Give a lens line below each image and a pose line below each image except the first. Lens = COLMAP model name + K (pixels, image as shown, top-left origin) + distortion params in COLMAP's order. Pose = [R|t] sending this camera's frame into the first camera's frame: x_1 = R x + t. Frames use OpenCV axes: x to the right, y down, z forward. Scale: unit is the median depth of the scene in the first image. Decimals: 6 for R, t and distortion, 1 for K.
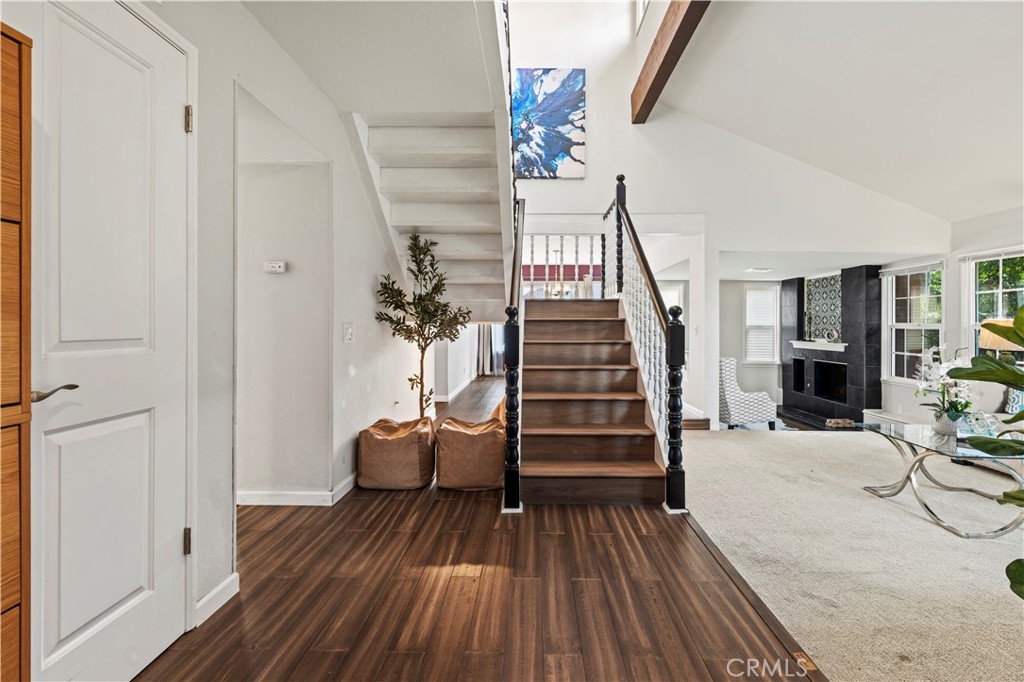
lens RADIAL K [[460.8, 0, 511.8], [0, 460.8, 334.0], [0, 0, 1]] dist [0.004125, -0.002968]
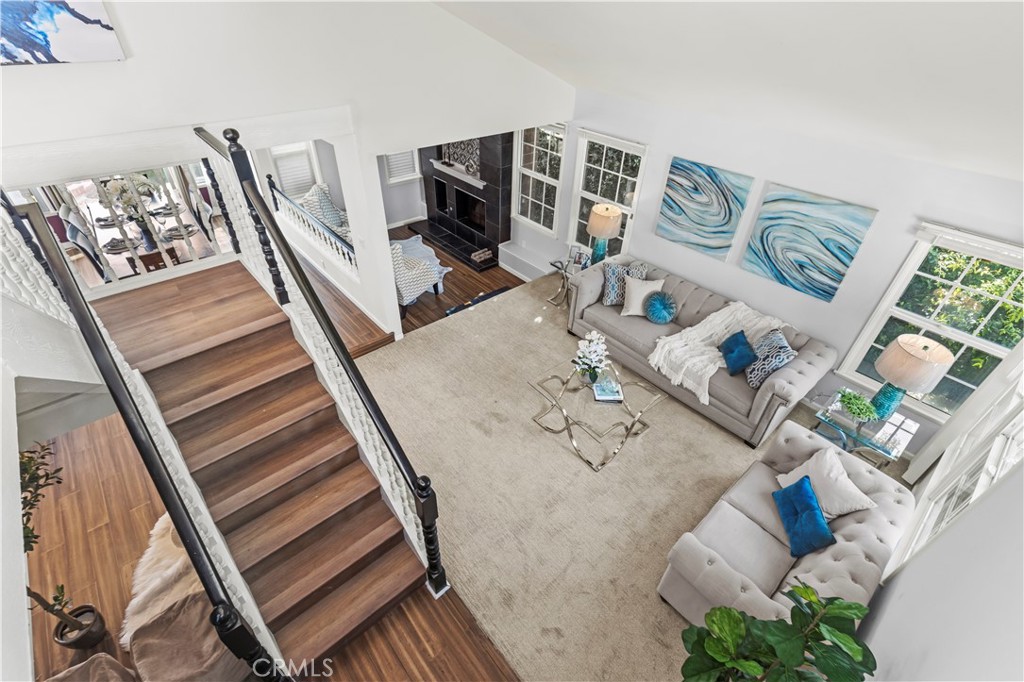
lens RADIAL K [[460.8, 0, 502.9], [0, 460.8, 343.3], [0, 0, 1]] dist [0.004125, -0.002968]
pose [[0.729085, -0.414258, 0.544816, 0.046517], [-0.012896, 0.787567, 0.616094, -0.363693], [-0.684301, -0.456211, 0.568862, 0.239398]]
